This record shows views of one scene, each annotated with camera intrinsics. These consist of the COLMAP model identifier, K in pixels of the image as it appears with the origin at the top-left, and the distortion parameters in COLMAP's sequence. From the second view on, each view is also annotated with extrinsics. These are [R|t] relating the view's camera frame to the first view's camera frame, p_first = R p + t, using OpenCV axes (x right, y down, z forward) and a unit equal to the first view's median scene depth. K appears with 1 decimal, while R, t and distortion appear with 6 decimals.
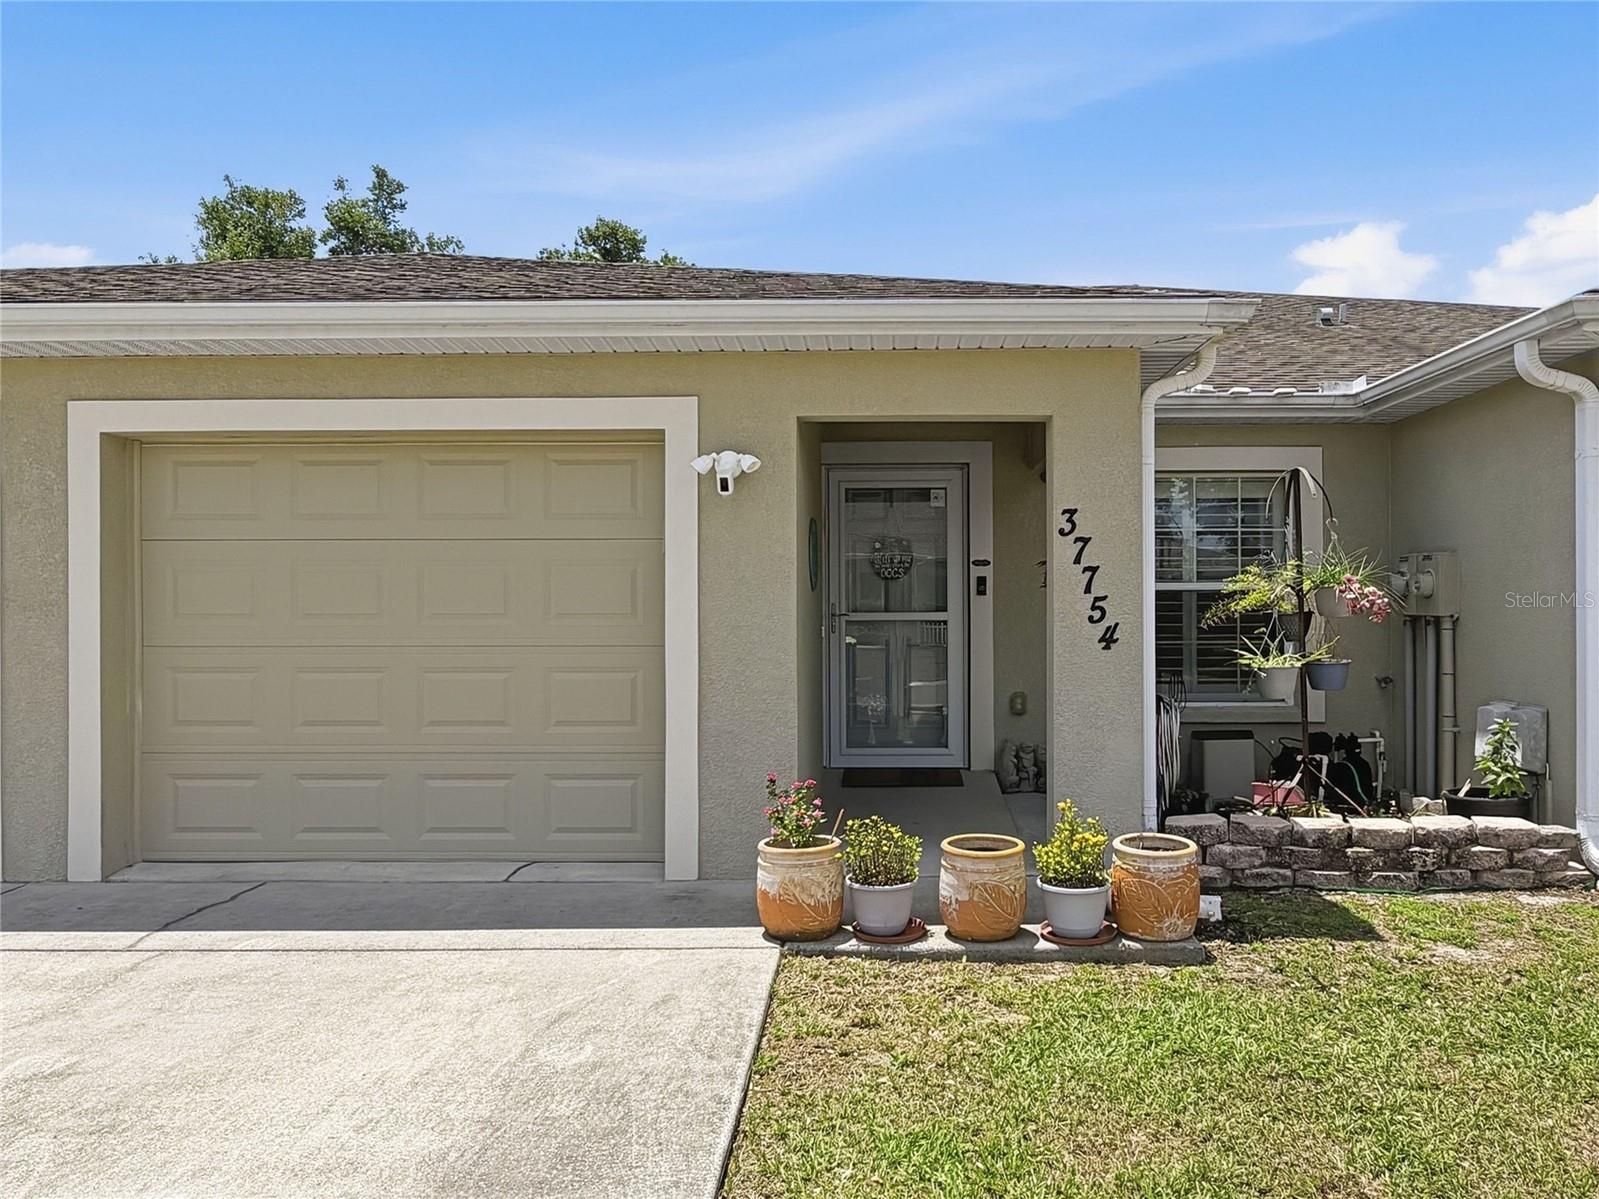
lens RADIAL K [[643.0, 0, 925.4], [0, 643.0, 605.7], [0, 0, 1]] dist [-0.000129, 0.000015]
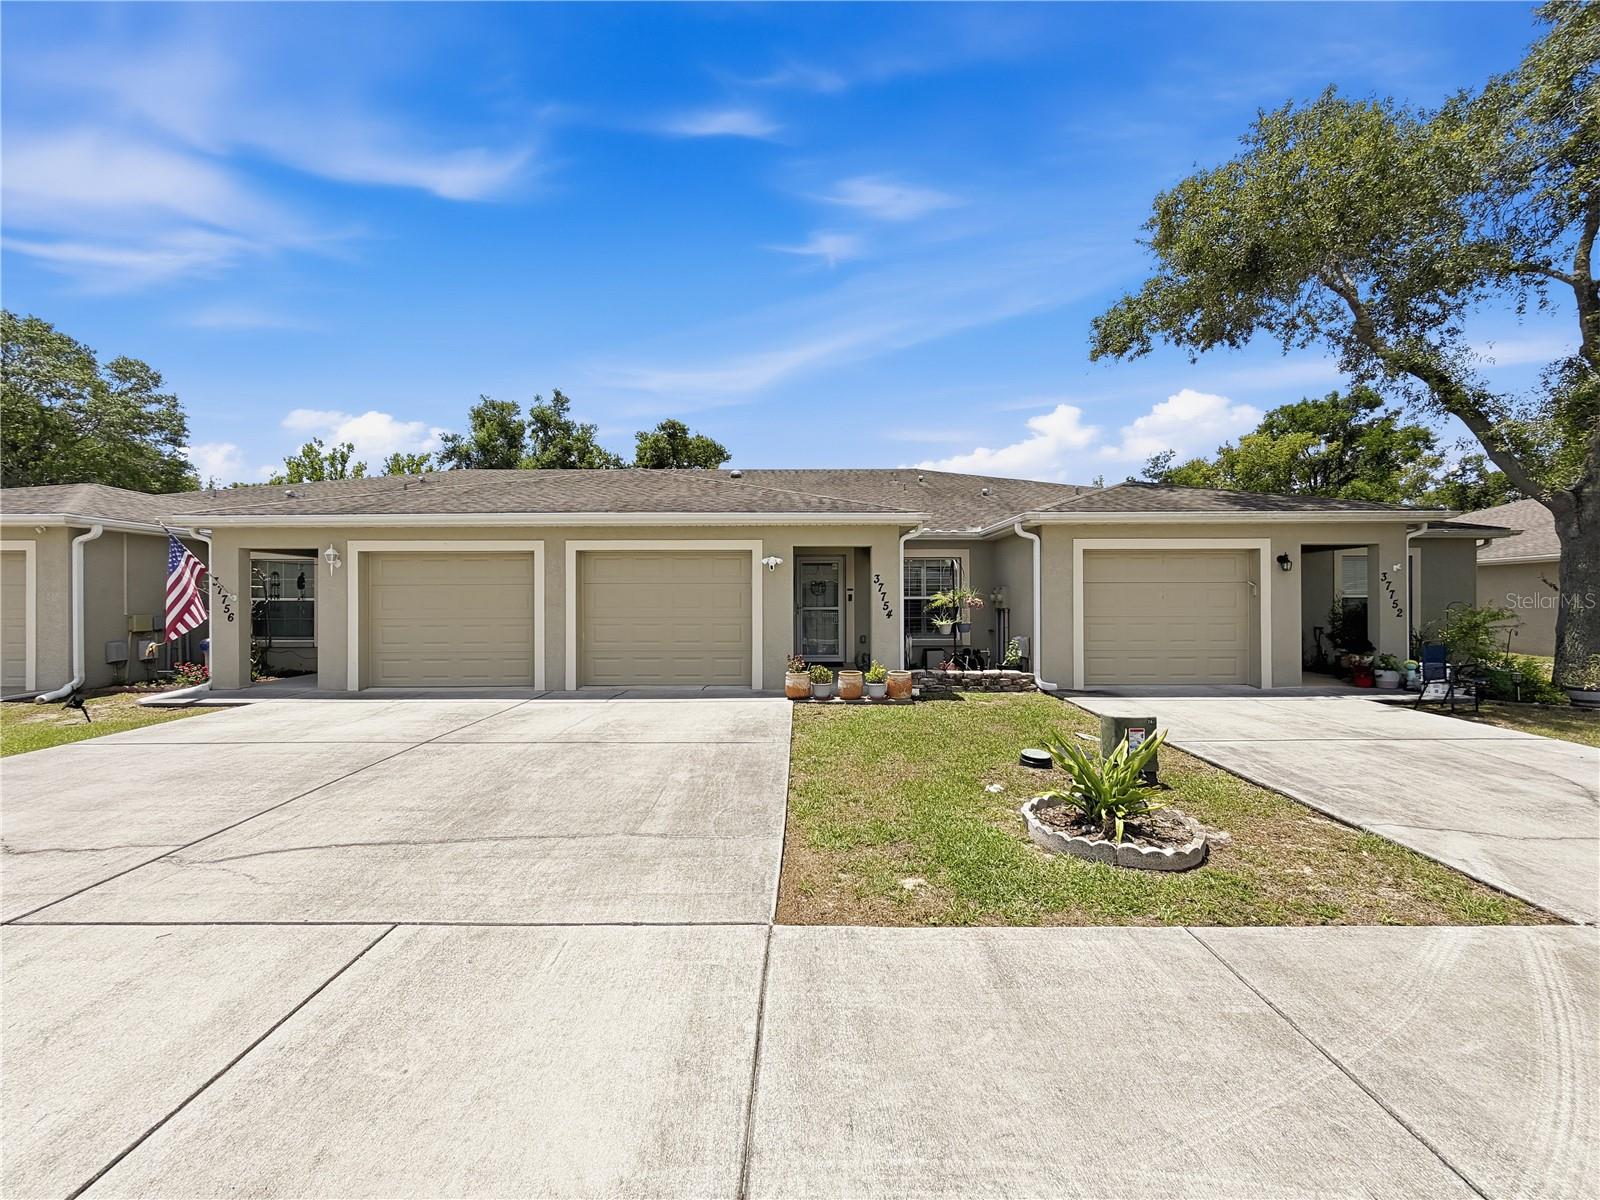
lens RADIAL K [[629.7, 0, 800.0], [0, 629.7, 600.0], [0, 0, 1]] dist [-0.000704, -0.000051]
pose [[0.999987, 0.001300, 0.004964, -0.175259], [-0.001255, 0.999957, -0.009160, 0.006366], [-0.004976, 0.009154, 0.999946, -2.106062]]
